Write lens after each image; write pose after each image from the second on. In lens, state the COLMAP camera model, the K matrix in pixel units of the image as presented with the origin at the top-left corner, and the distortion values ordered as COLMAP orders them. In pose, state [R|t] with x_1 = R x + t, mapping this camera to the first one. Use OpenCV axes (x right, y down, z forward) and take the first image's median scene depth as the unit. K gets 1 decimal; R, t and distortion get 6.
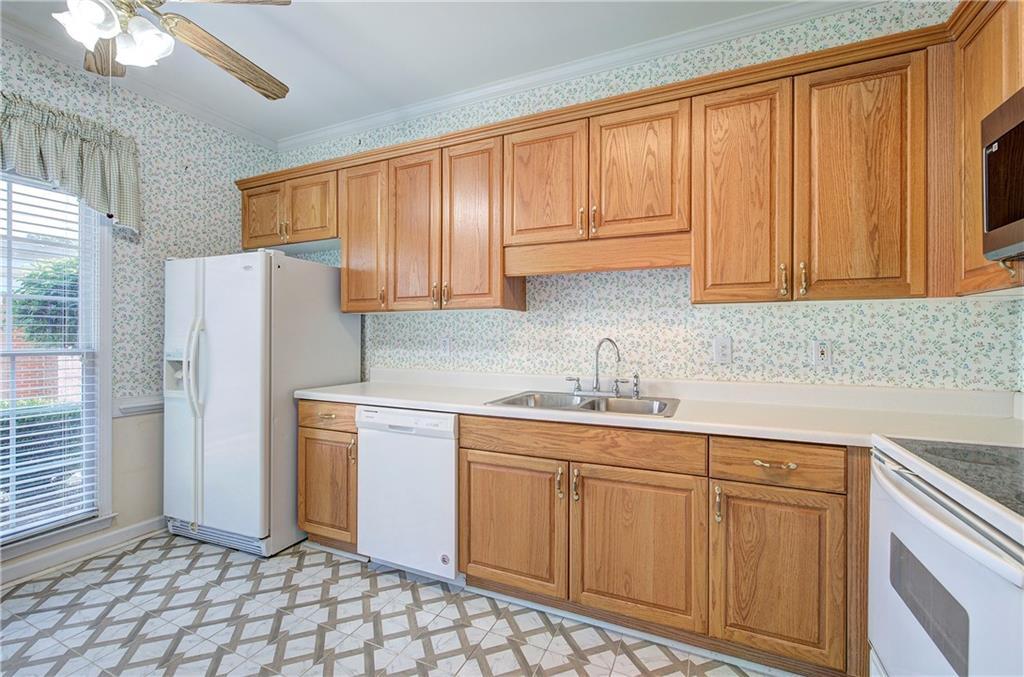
lens RADIAL K [[450.3, 0, 504.1], [0, 450.3, 334.7], [0, 0, 1]] dist [0.014594, 0.000278]
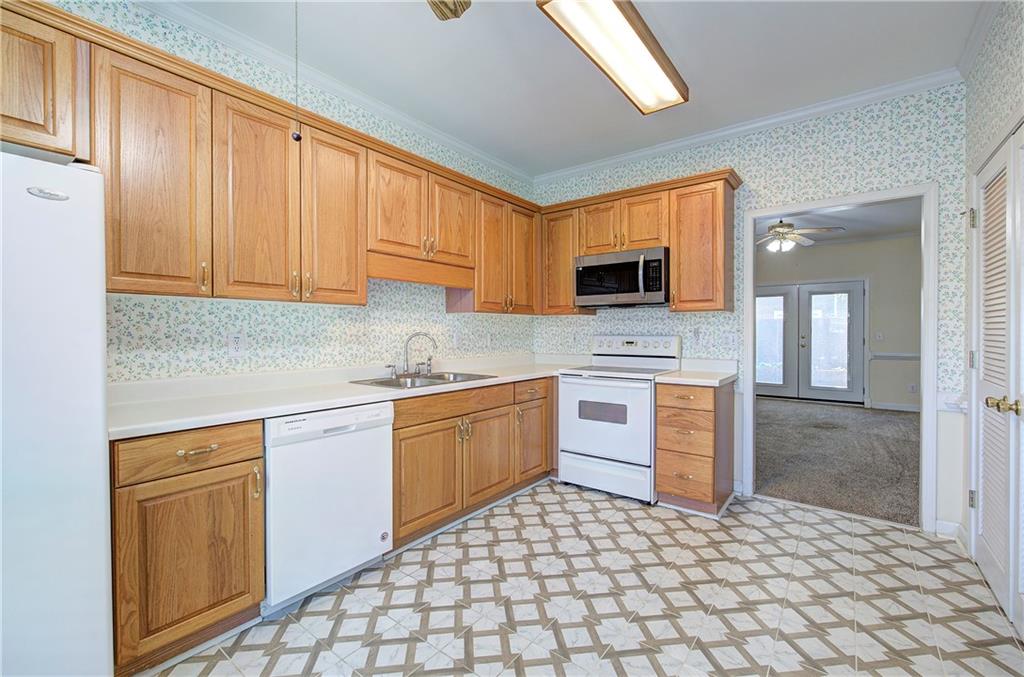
lens RADIAL K [[431.0, 0, 509.8], [0, 431.0, 334.7], [0, 0, 1]] dist [0.002587, 0.000550]
pose [[0.224996, -0.007962, 0.974327, -0.962449], [-0.001710, 0.999962, 0.008566, 0.002355], [-0.974358, -0.003594, 0.224973, 0.430117]]
